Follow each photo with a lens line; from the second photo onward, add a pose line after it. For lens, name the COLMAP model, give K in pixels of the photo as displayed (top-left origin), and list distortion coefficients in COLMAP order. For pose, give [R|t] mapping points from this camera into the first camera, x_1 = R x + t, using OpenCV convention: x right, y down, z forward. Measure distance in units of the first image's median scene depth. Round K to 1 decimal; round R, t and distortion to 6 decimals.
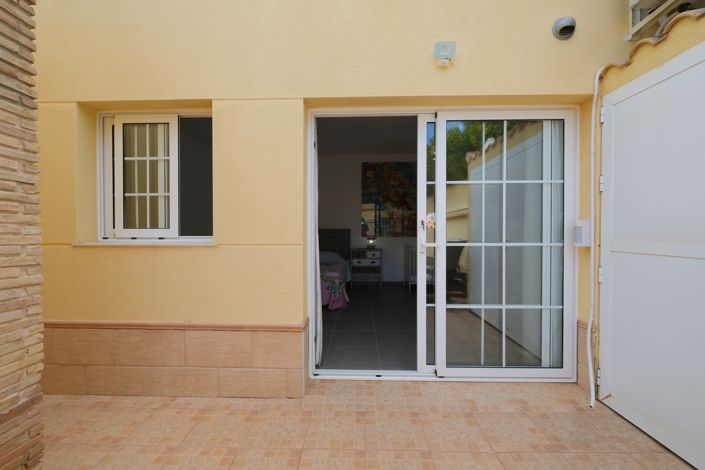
lens RADIAL K [[308.0, 0, 351.7], [0, 308.0, 233.2], [0, 0, 1]] dist [-0.004347, -0.000285]
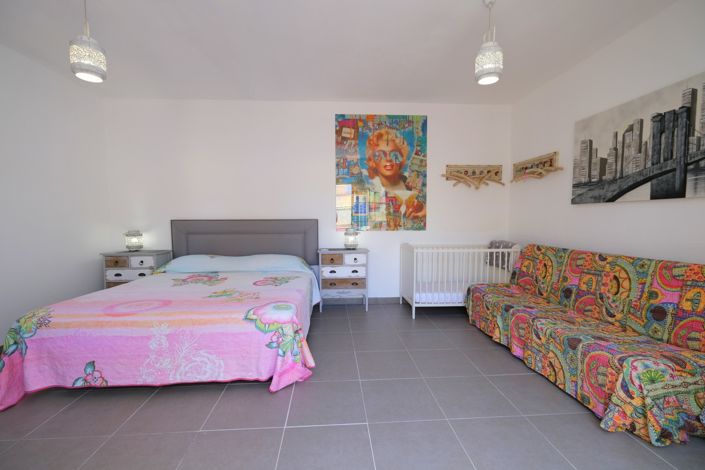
lens RADIAL K [[308.0, 0, 351.8], [0, 308.0, 236.0], [0, 0, 1]] dist [-0.004347, -0.000285]
pose [[0.995568, -0.008917, 0.093619, 0.004575], [0.004383, 0.998812, 0.048534, -0.008938], [-0.093940, -0.047909, 0.994424, 0.354570]]
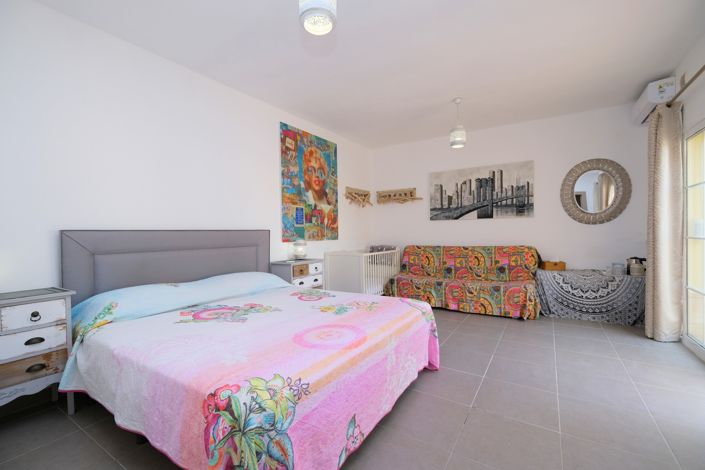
lens RADIAL K [[308.0, 0, 354.3], [0, 308.0, 234.2], [0, 0, 1]] dist [-0.004347, -0.000285]
pose [[0.508478, -0.011810, 0.860994, -0.430151], [0.022501, 0.999747, 0.000425, -0.001462], [-0.860781, 0.019157, 0.508614, 0.568328]]
